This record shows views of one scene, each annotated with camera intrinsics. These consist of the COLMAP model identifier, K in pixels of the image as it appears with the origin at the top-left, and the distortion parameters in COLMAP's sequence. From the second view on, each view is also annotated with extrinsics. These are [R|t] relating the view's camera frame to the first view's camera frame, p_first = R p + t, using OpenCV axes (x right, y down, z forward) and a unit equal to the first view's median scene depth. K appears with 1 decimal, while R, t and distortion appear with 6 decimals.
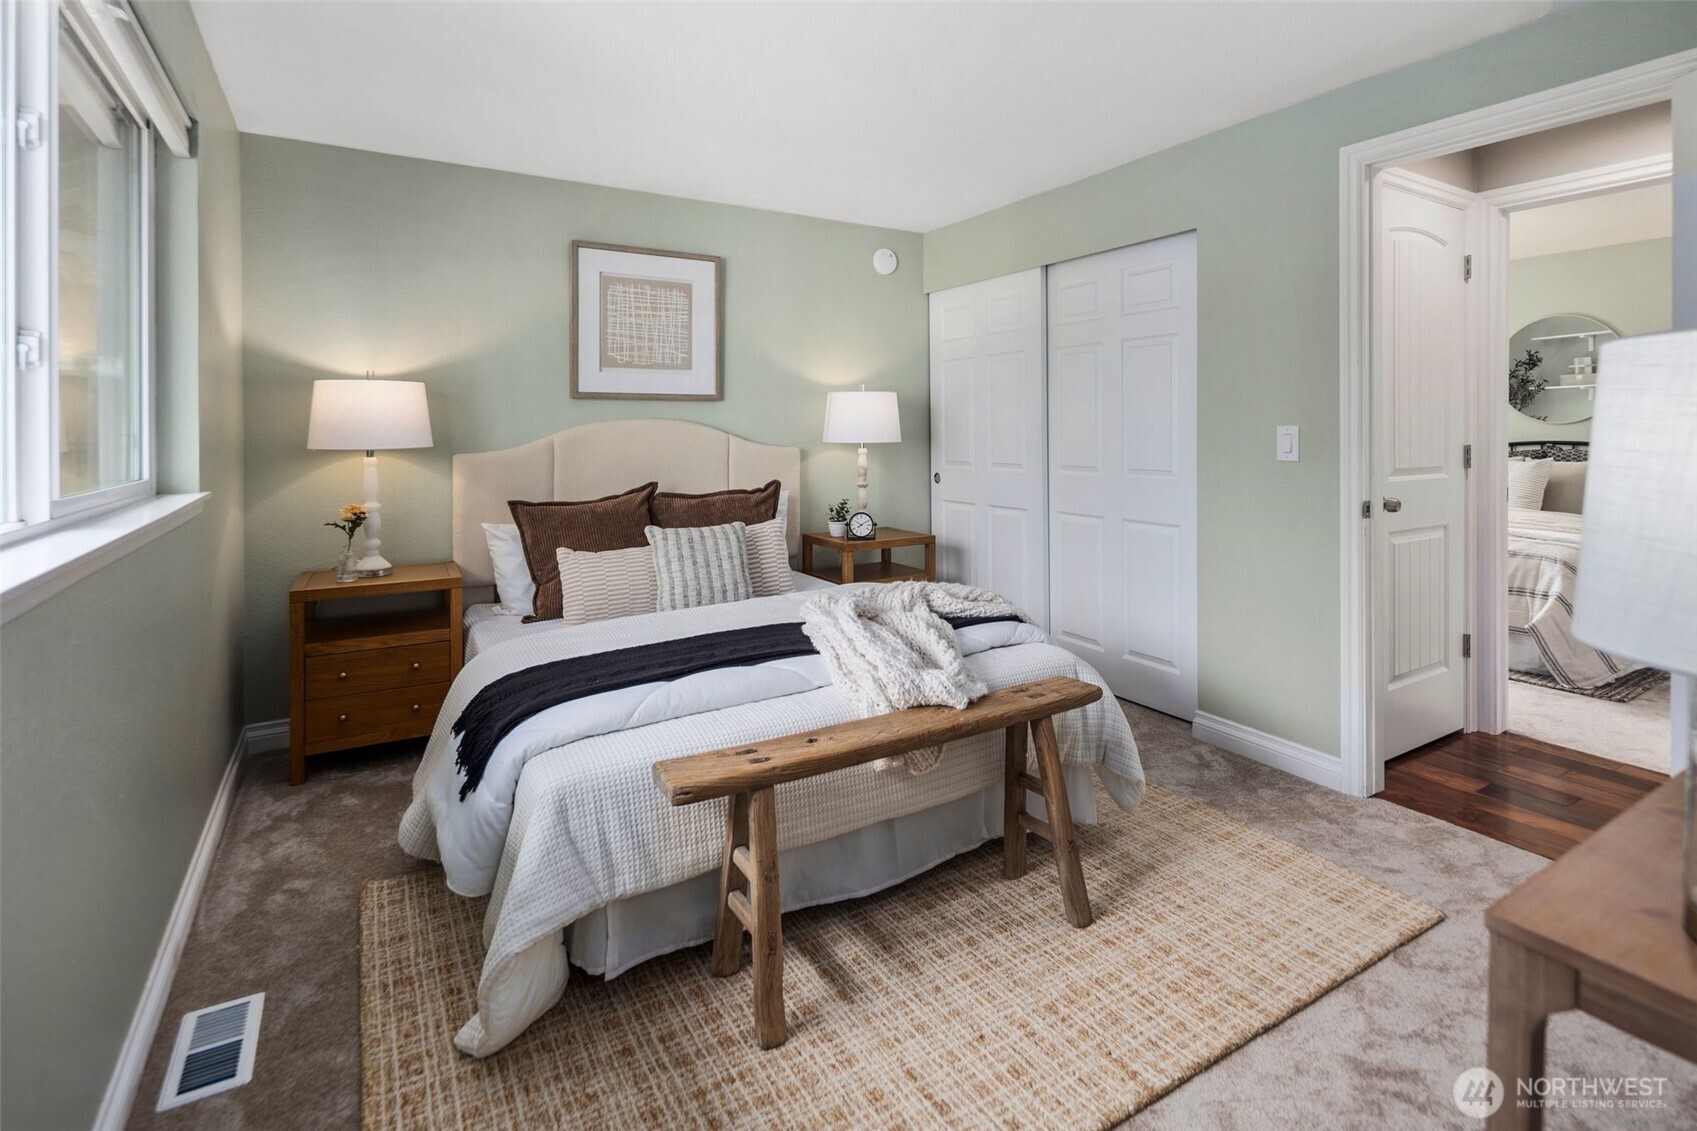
lens RADIAL K [[827.1, 0, 834.0], [0, 827.1, 430.6], [0, 0, 1]] dist [0.006574, -0.004737]
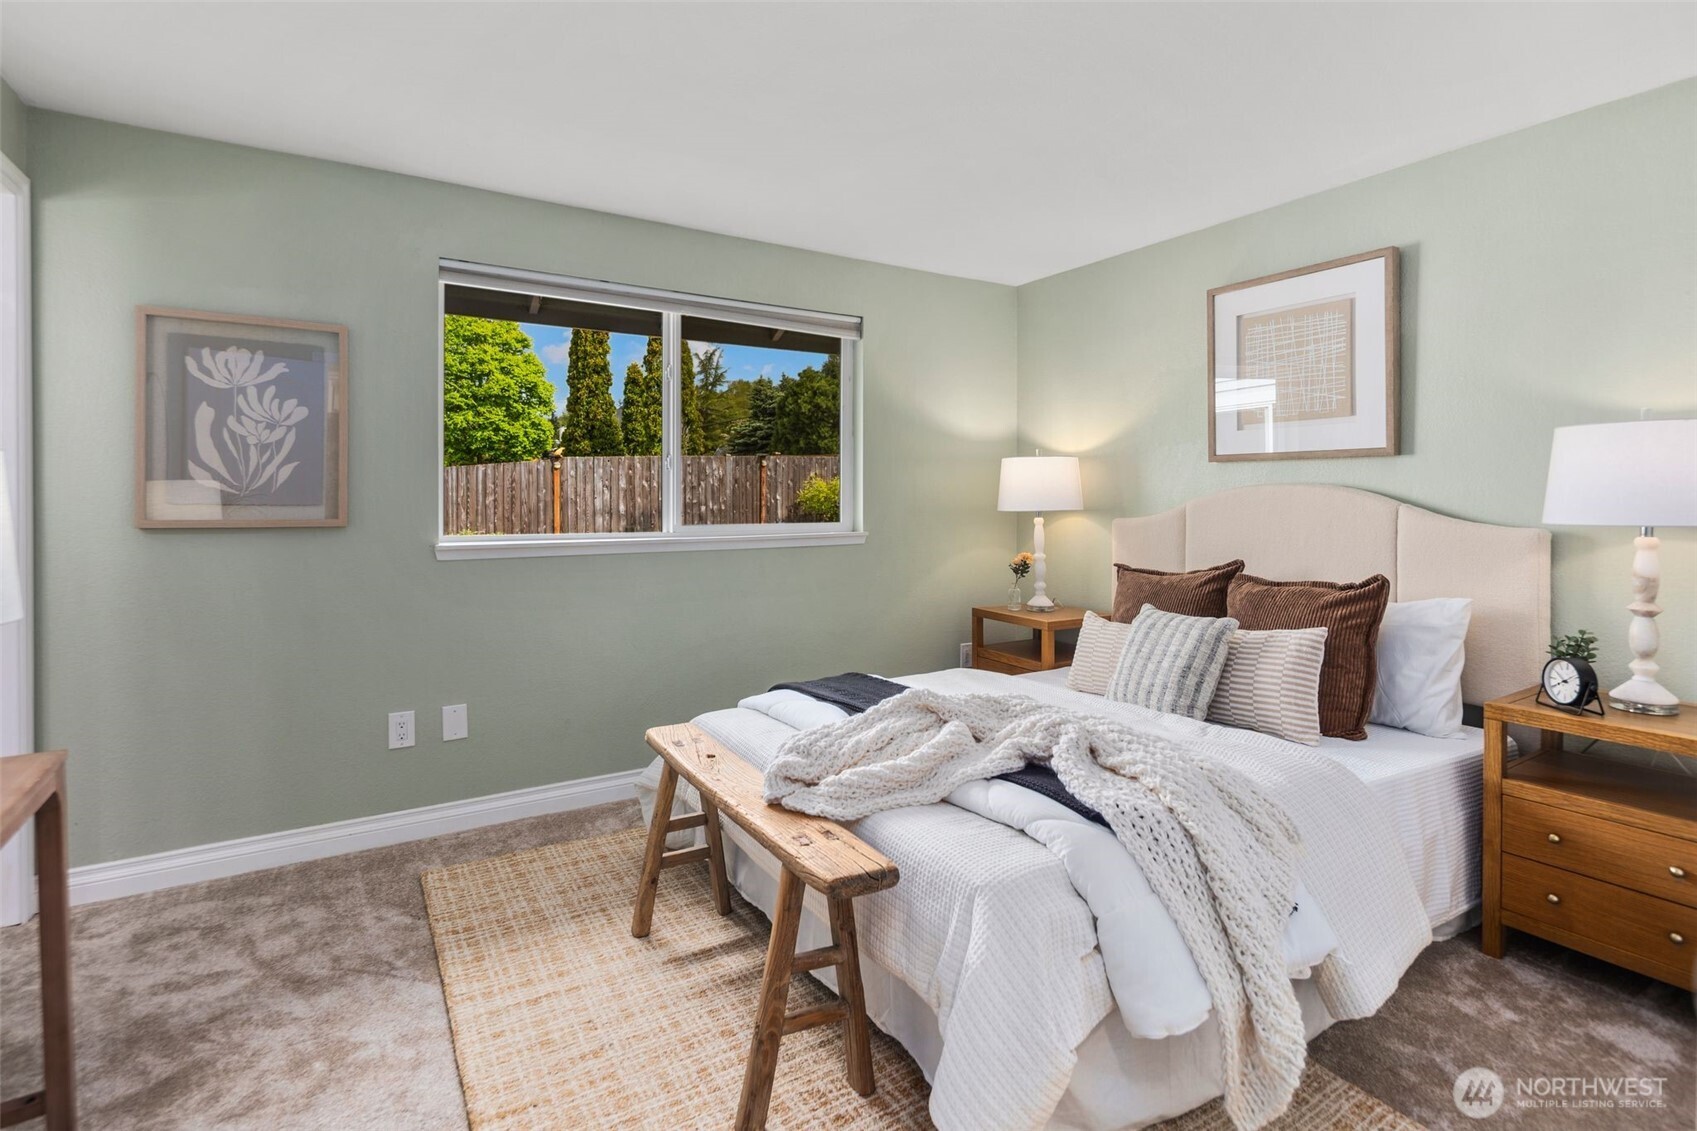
lens RADIAL K [[827.1, 0, 866.9], [0, 827.1, 496.7], [0, 0, 1]] dist [0.006574, -0.004737]
pose [[0.029613, 0.002545, -0.999558, 0.591405], [-0.011430, 0.999932, 0.002208, 0.000941], [0.999496, 0.011360, 0.029640, 0.597737]]
